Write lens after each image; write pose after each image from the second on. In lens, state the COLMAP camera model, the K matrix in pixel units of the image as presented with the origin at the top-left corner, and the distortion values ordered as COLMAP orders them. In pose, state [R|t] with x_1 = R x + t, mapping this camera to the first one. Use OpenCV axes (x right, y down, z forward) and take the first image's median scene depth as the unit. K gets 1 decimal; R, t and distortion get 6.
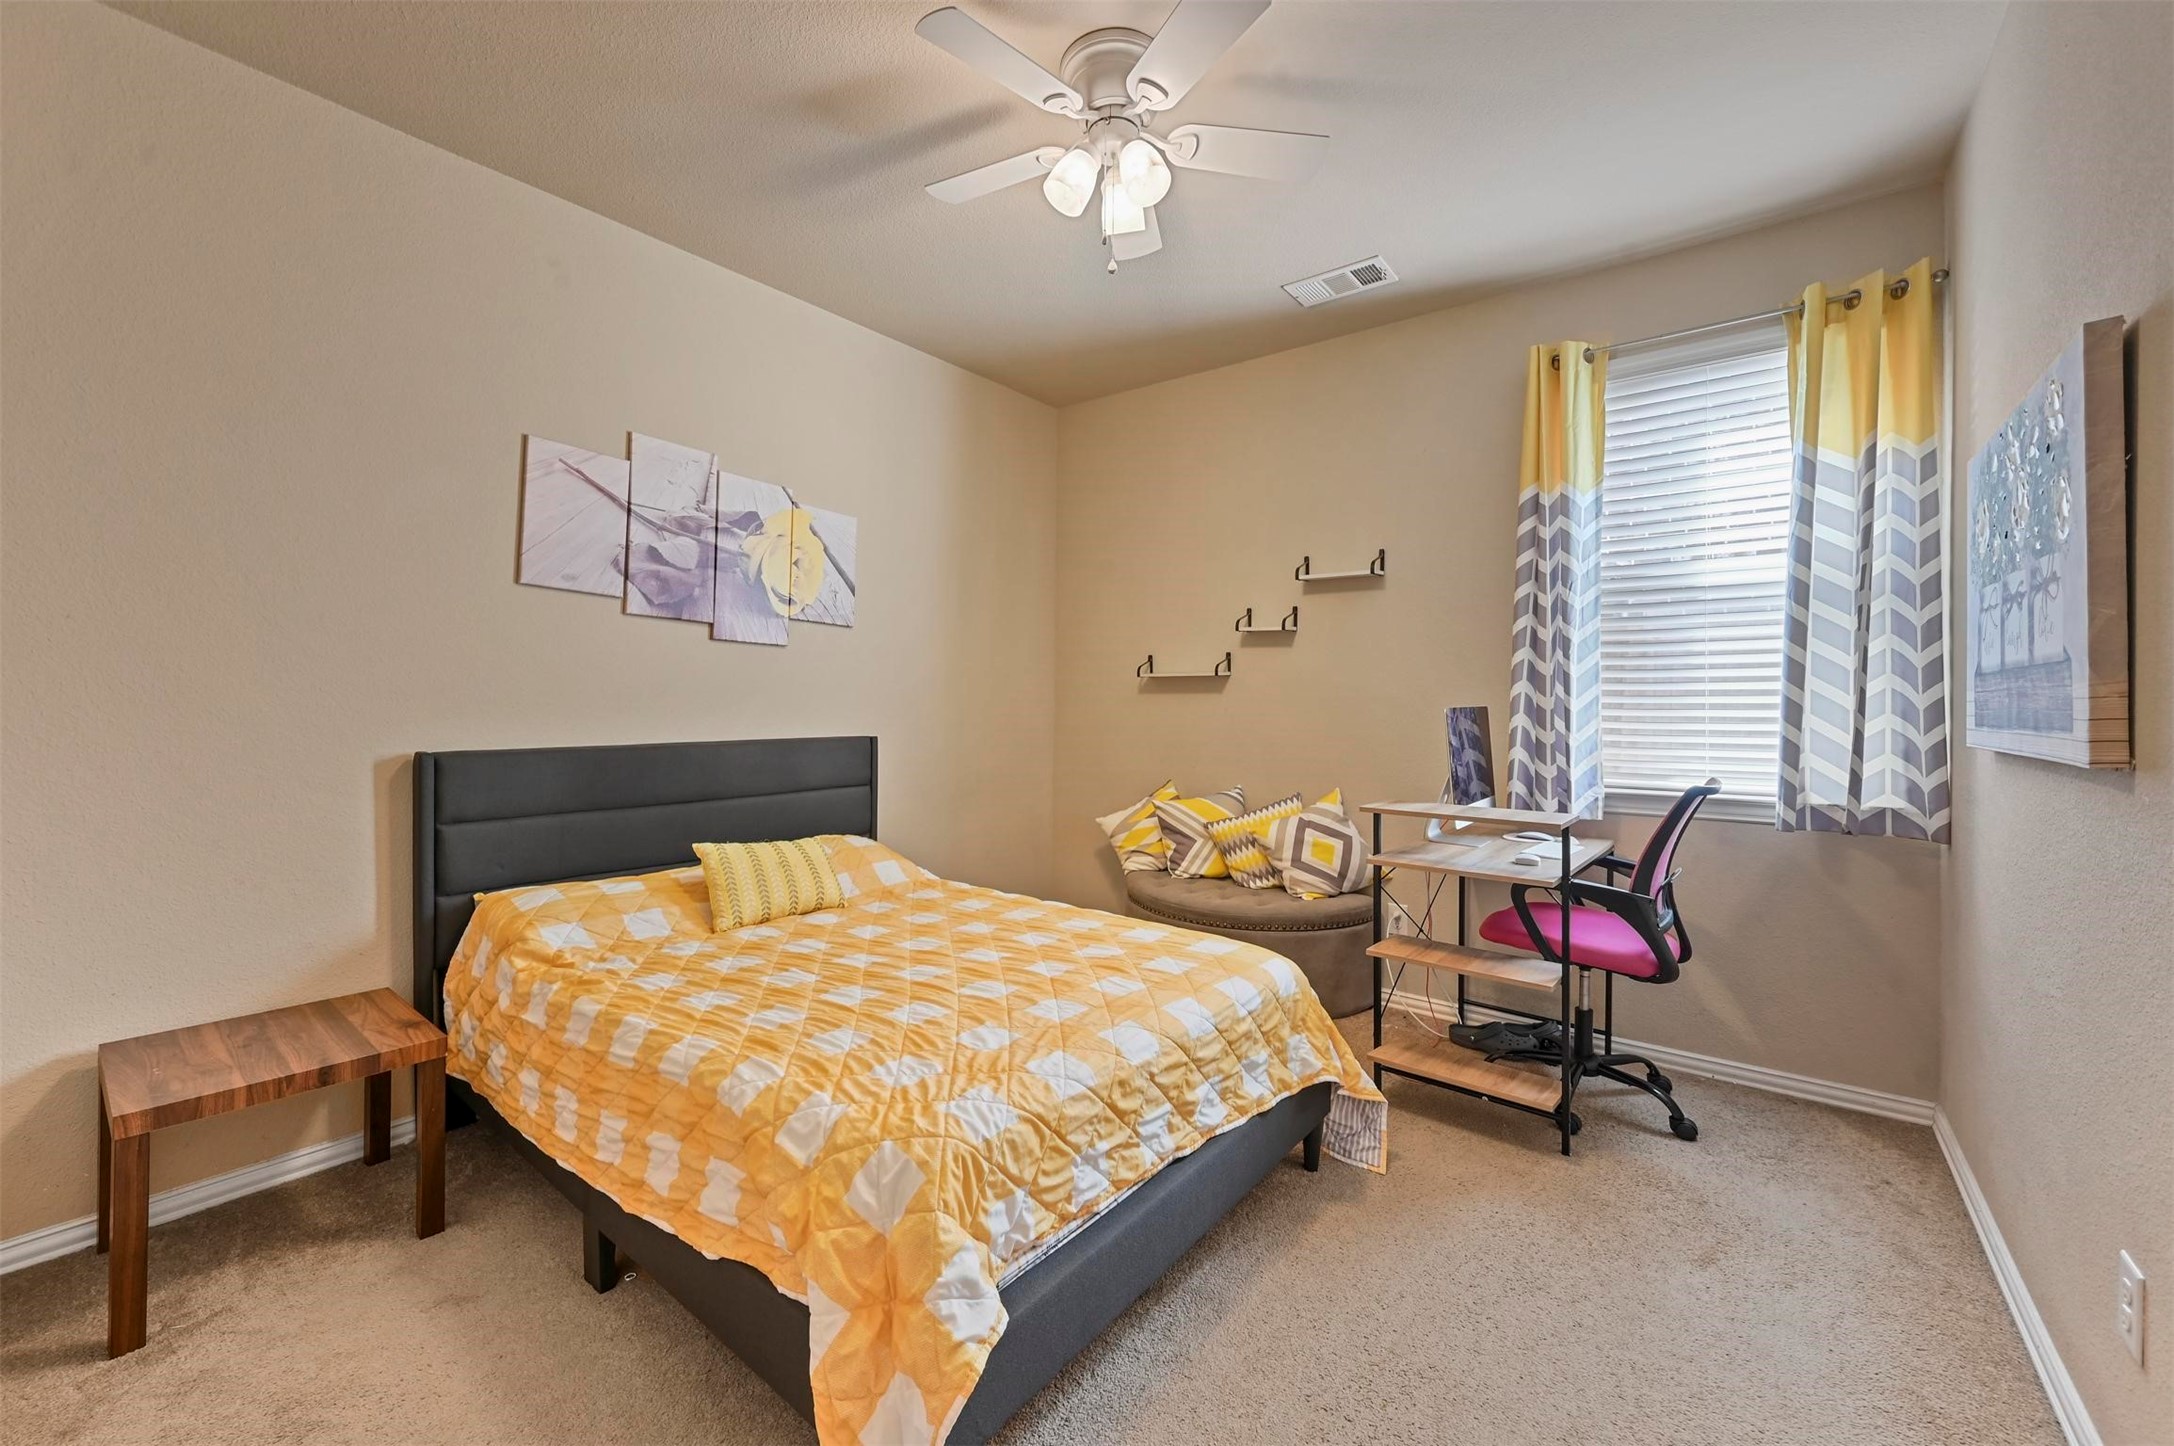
lens RADIAL K [[864.5, 0, 1073.5], [0, 864.5, 703.0], [0, 0, 1]] dist [-0.001614, 0.000919]
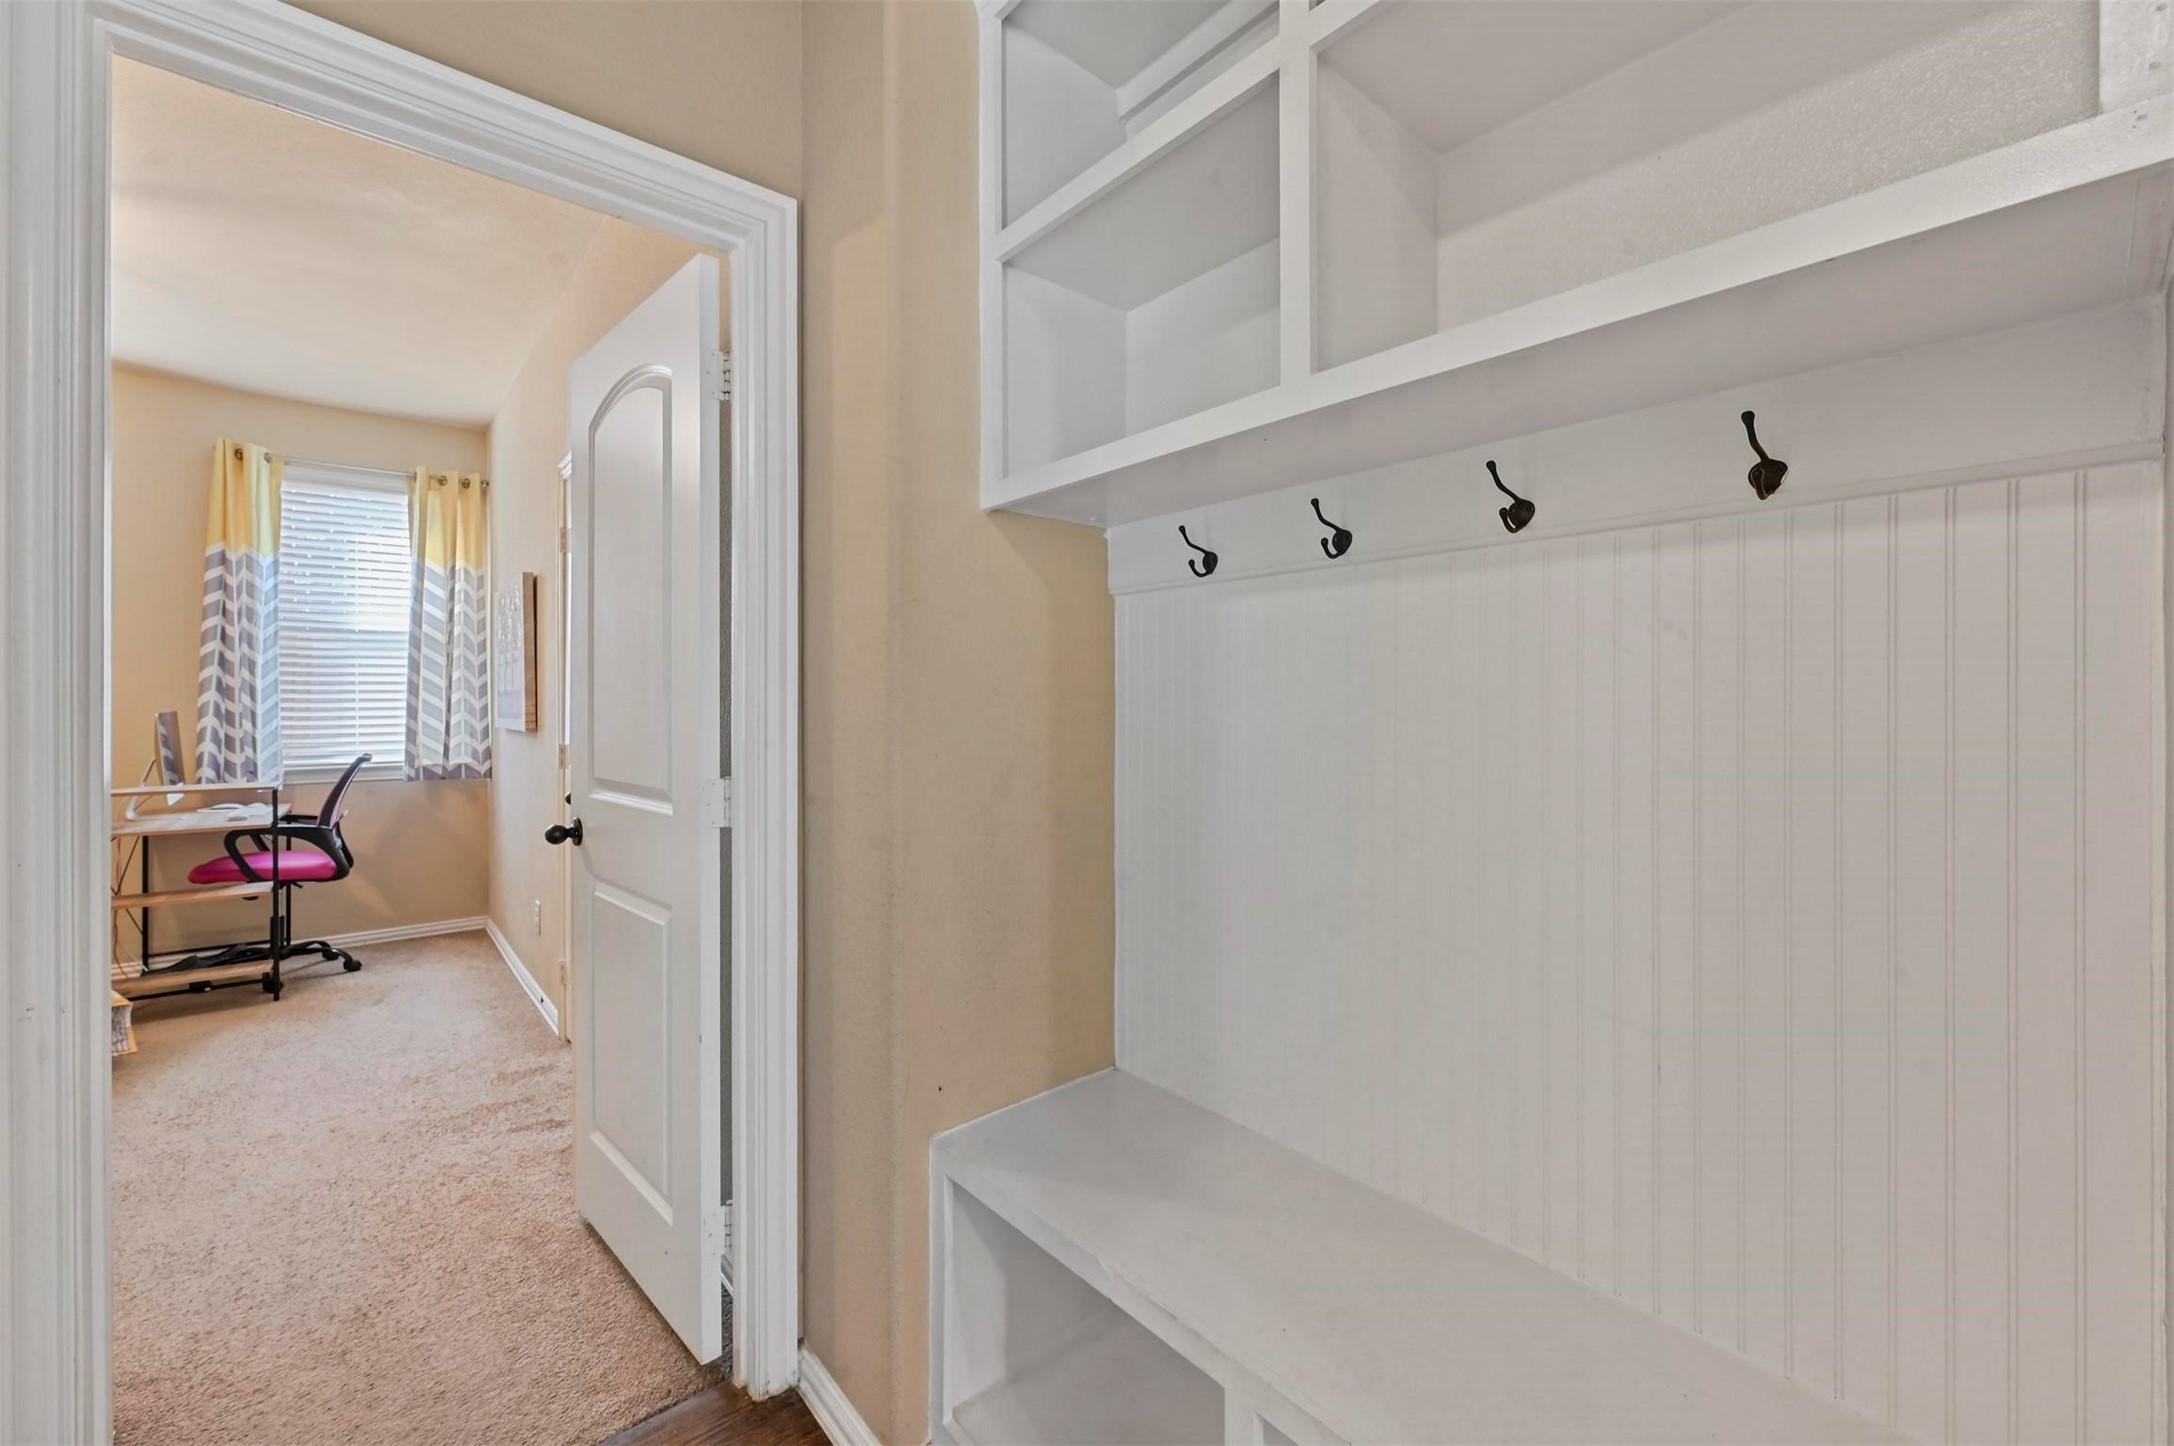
lens RADIAL K [[864.5, 0, 1078.0], [0, 864.5, 700.7], [0, 0, 1]] dist [-0.001614, 0.000919]
pose [[0.198869, -0.006844, 0.980002, -0.582608], [0.002990, 0.999975, 0.006377, -0.018227], [-0.980021, 0.001662, 0.198885, -0.632809]]
